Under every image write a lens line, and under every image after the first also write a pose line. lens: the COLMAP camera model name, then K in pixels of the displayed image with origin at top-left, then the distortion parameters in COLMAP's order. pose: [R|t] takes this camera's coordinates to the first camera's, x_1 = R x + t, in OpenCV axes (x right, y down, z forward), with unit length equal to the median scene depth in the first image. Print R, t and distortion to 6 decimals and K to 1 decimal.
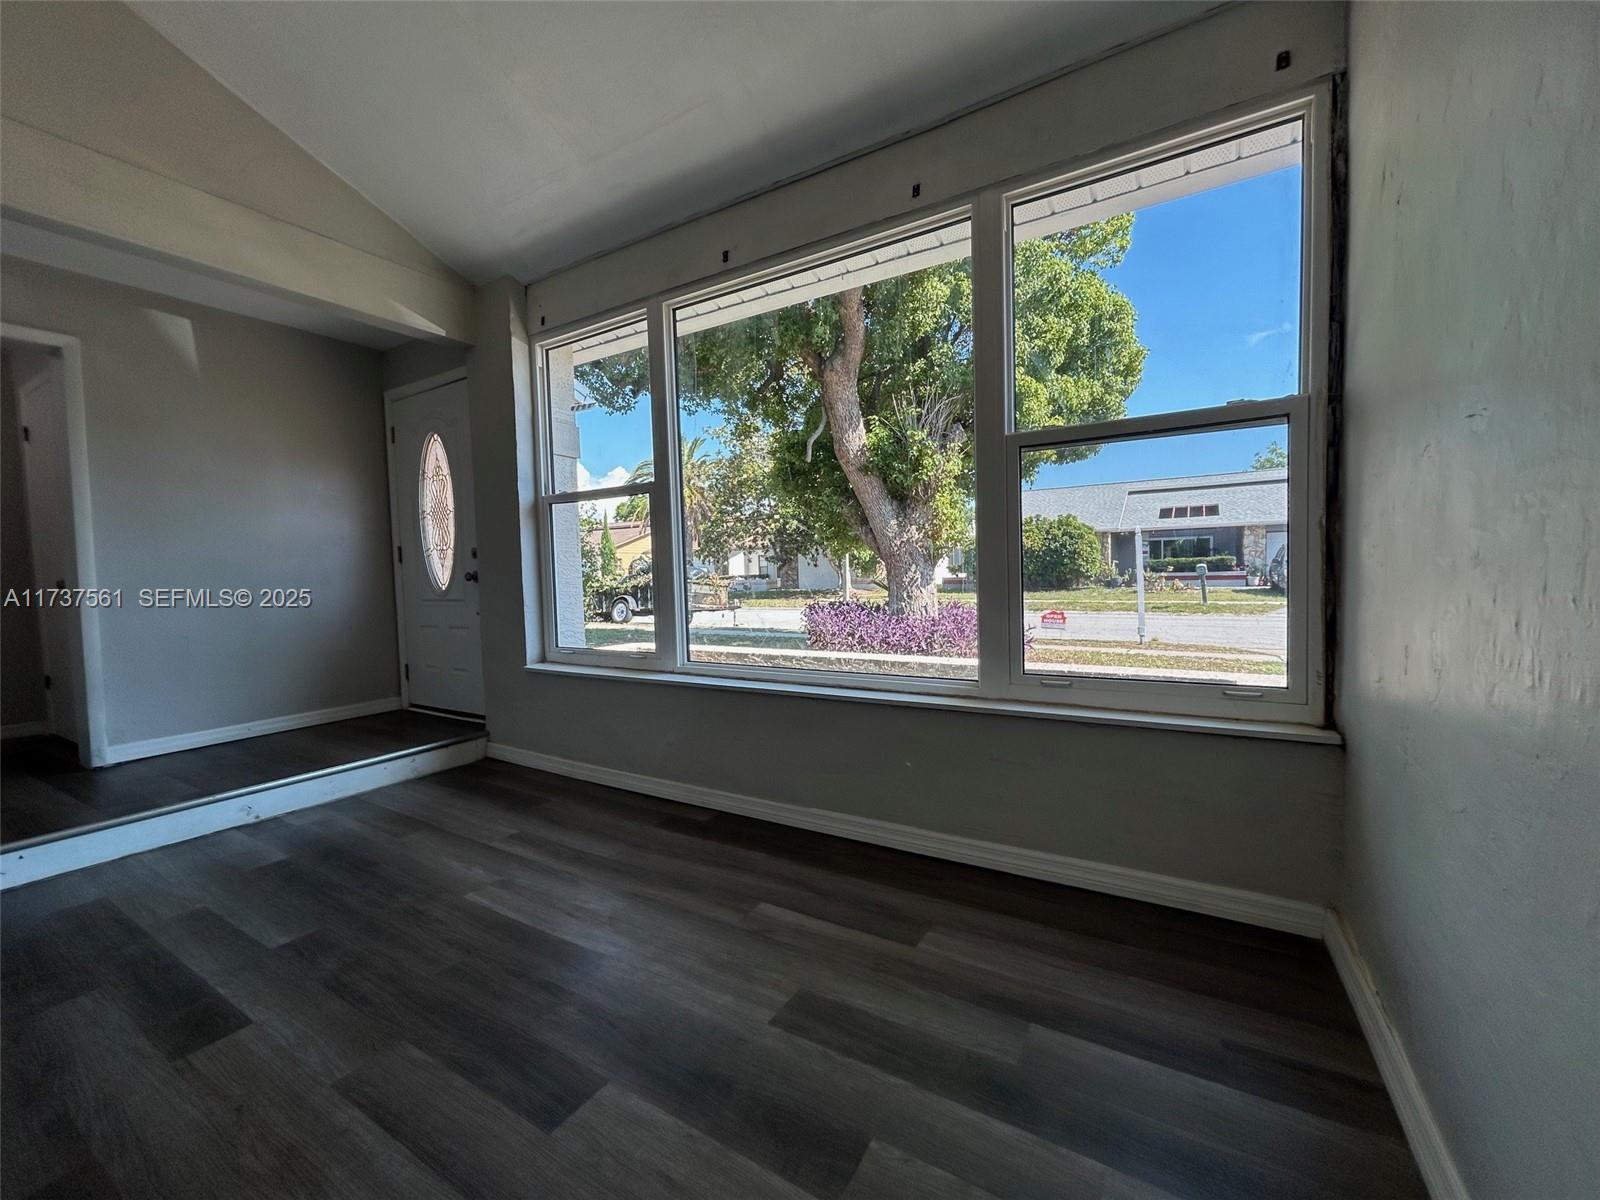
lens RADIAL K [[642.4, 0, 800.0], [0, 642.4, 600.0], [0, 0, 1]] dist [-0.000490, 0.000281]
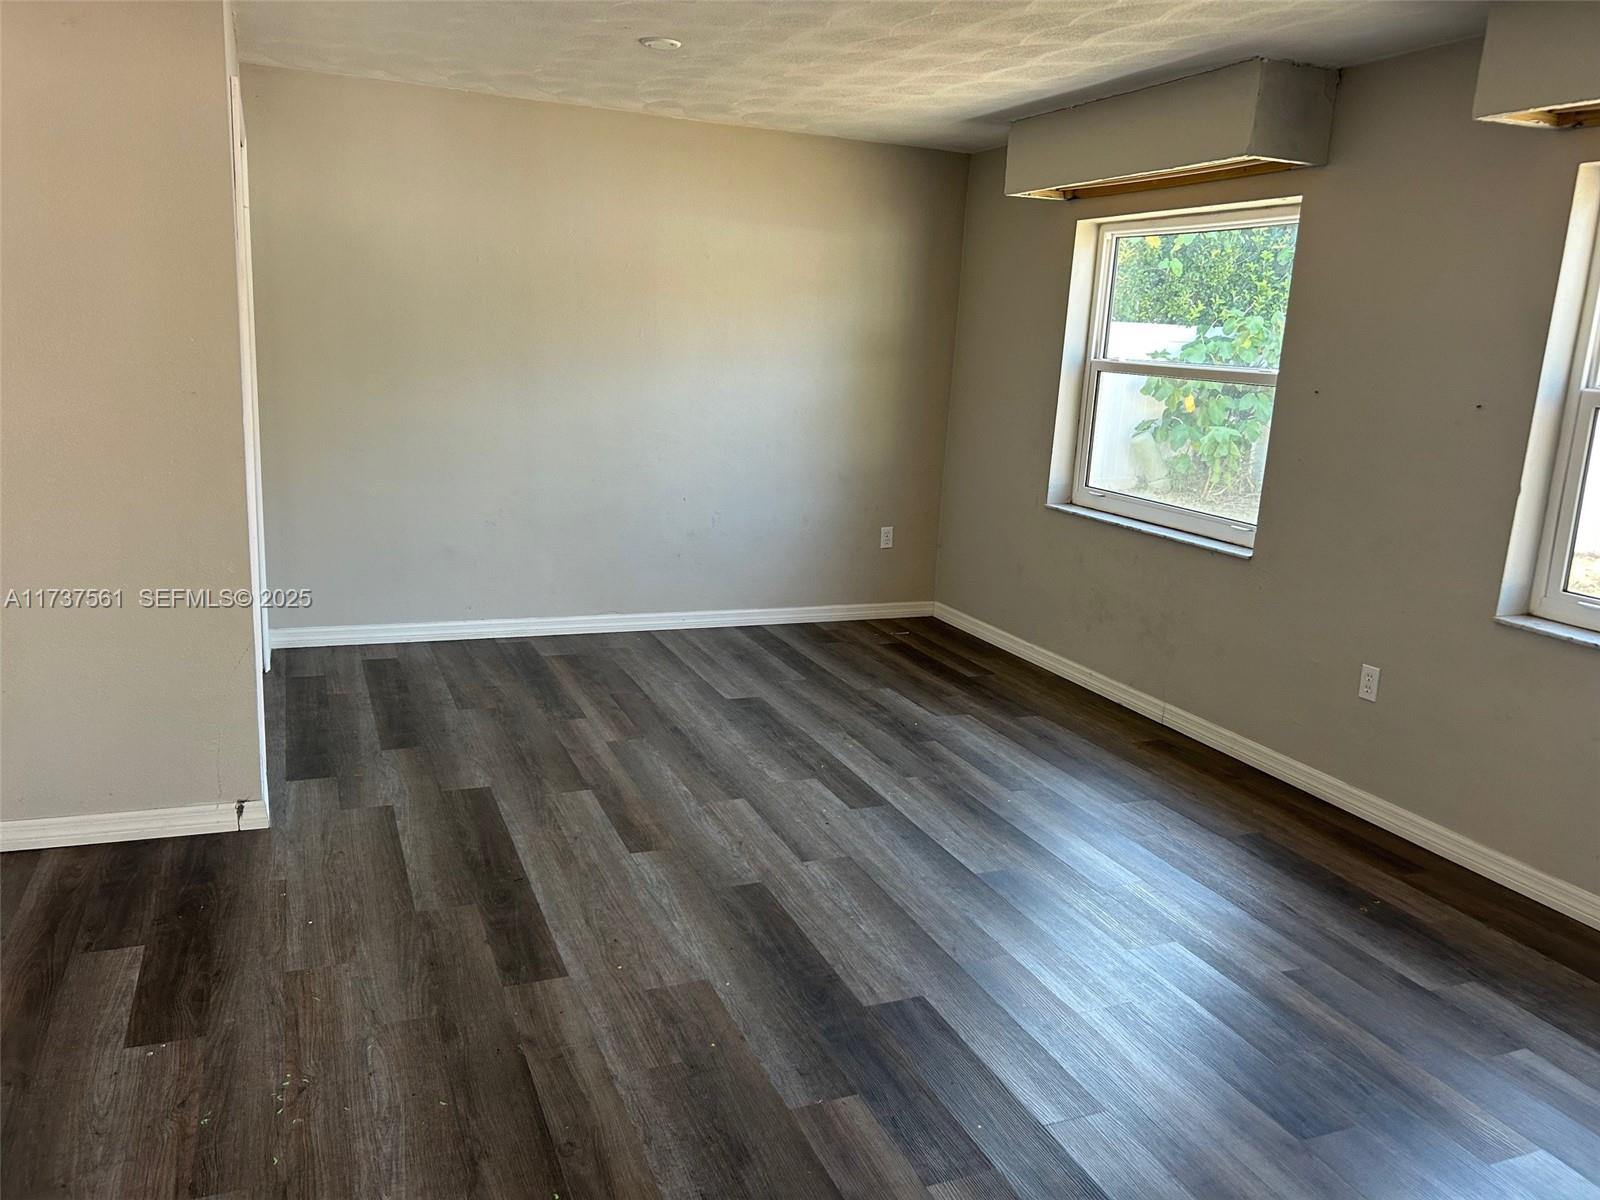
lens RADIAL K [[1175.3, 0, 815.8], [0, 1175.3, 603.5], [0, 0, 1]] dist [0.052870, 0.003610]
pose [[0.819715, 0.199396, -0.536945, 0.214121], [-0.100699, 0.973016, 0.207603, -0.136375], [0.563851, -0.116105, 0.817675, -0.550847]]
